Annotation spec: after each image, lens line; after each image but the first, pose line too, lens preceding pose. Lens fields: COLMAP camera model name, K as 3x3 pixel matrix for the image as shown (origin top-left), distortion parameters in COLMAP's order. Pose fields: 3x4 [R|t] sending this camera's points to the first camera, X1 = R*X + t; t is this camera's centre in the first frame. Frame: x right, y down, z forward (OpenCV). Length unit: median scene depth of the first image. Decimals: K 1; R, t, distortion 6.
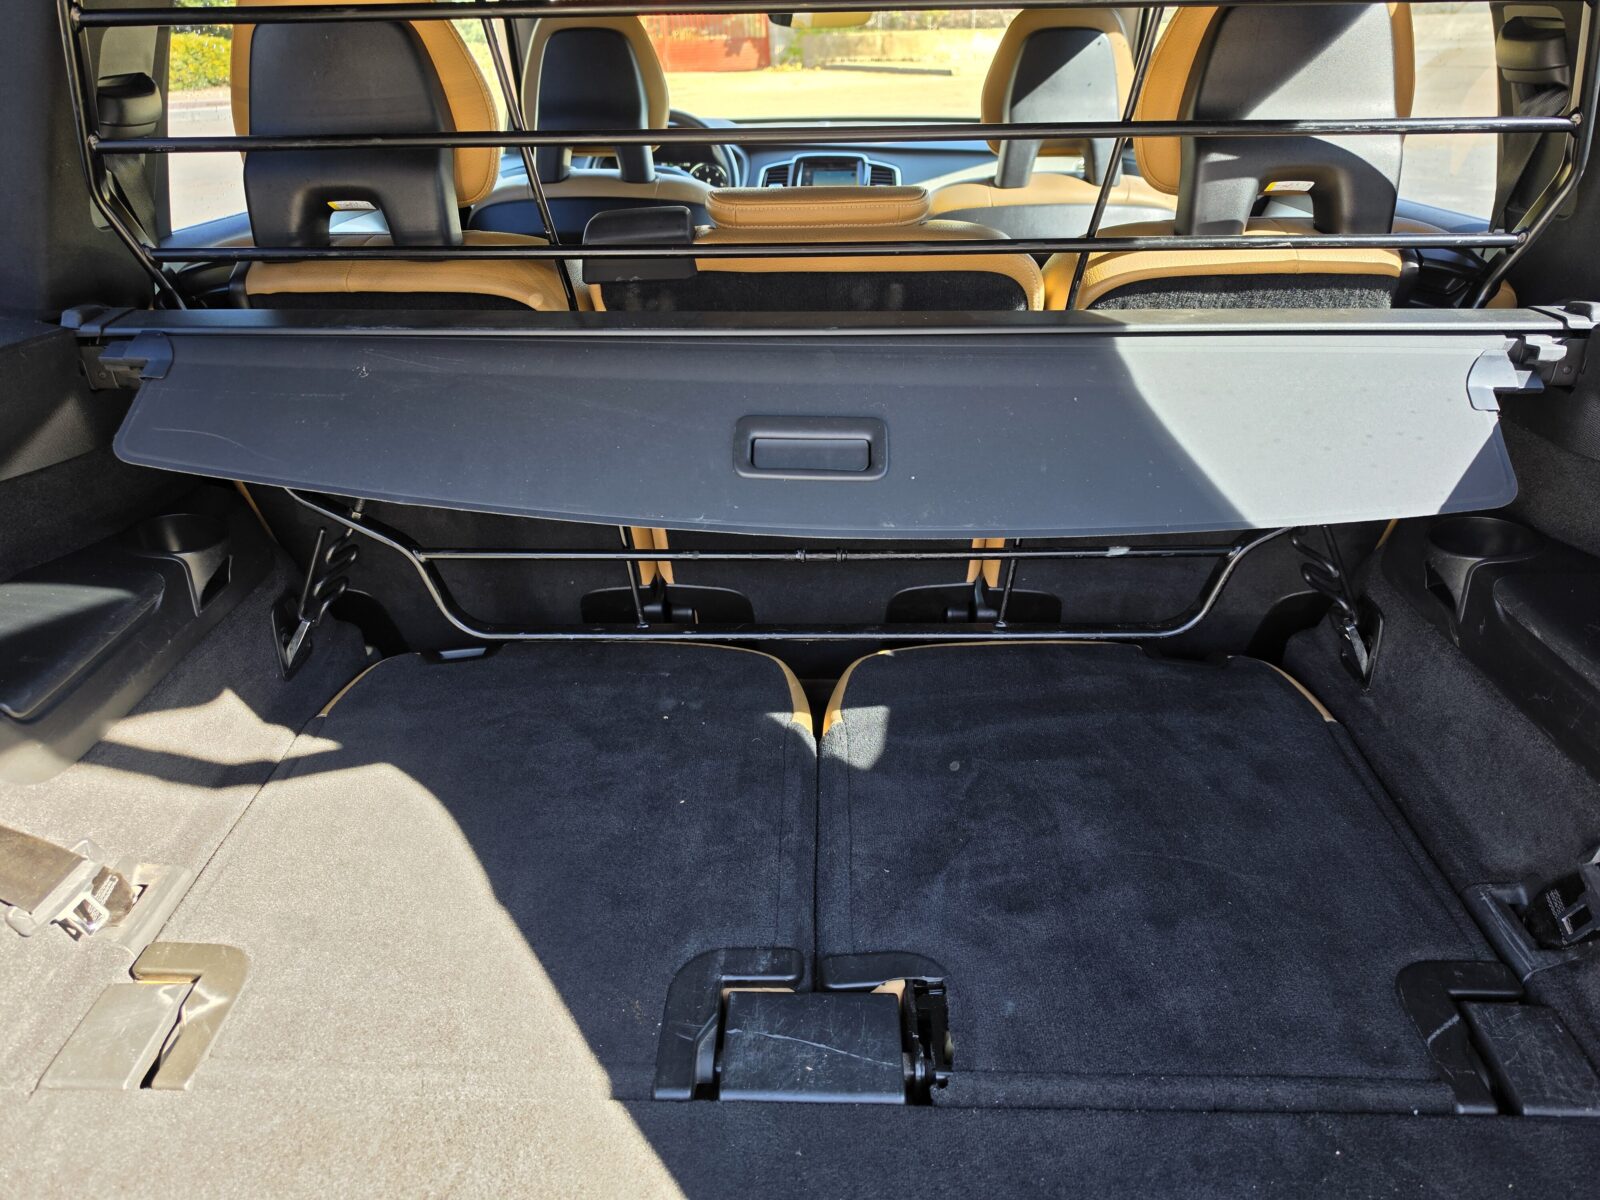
lens RADIAL K [[1138.6, 0, 789.8], [0, 1138.6, 598.4], [0, 0, 1]] dist [-0.000260, -0.005994]
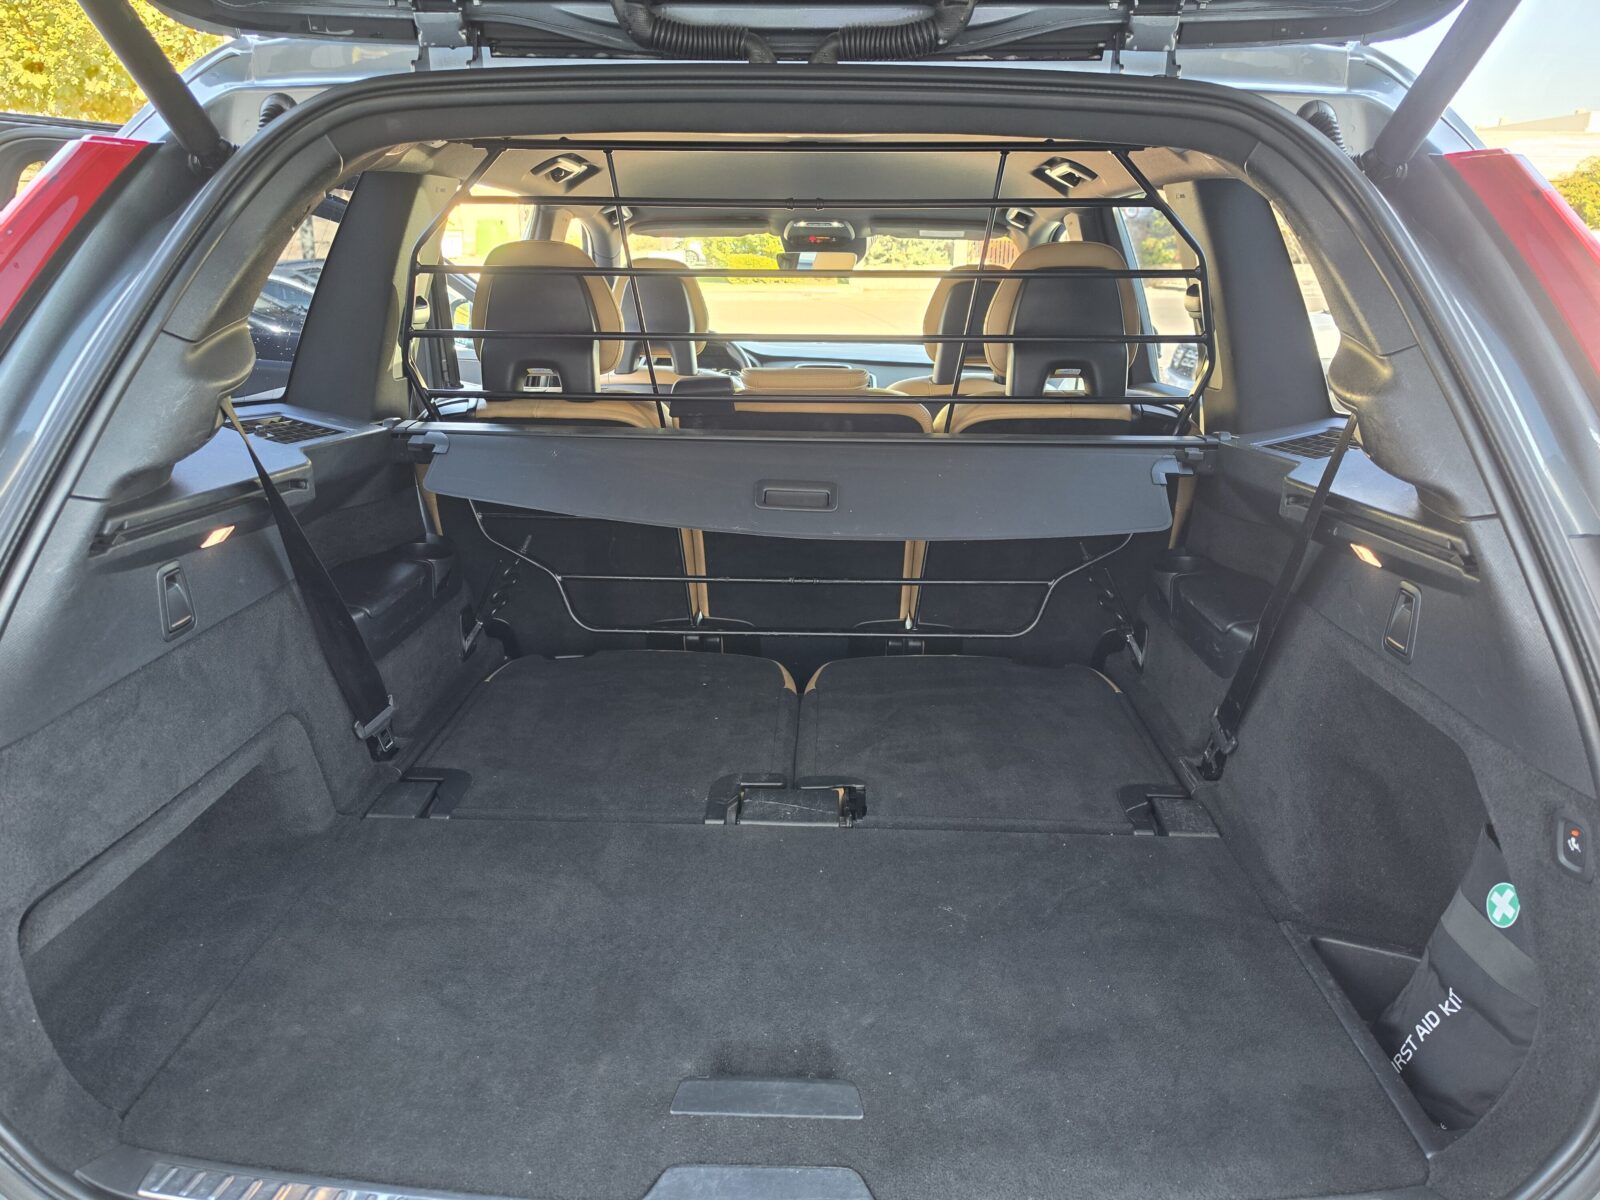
lens RADIAL K [[1081.9, 0, 800.0], [0, 1081.9, 600.0], [0, 0, 1]] dist [0.017733, -0.024879]
pose [[0.999763, 0.020318, 0.007823, 0.012582], [-0.018688, 0.985188, -0.170457, 0.304108], [-0.011170, 0.170270, 0.985334, -0.643363]]
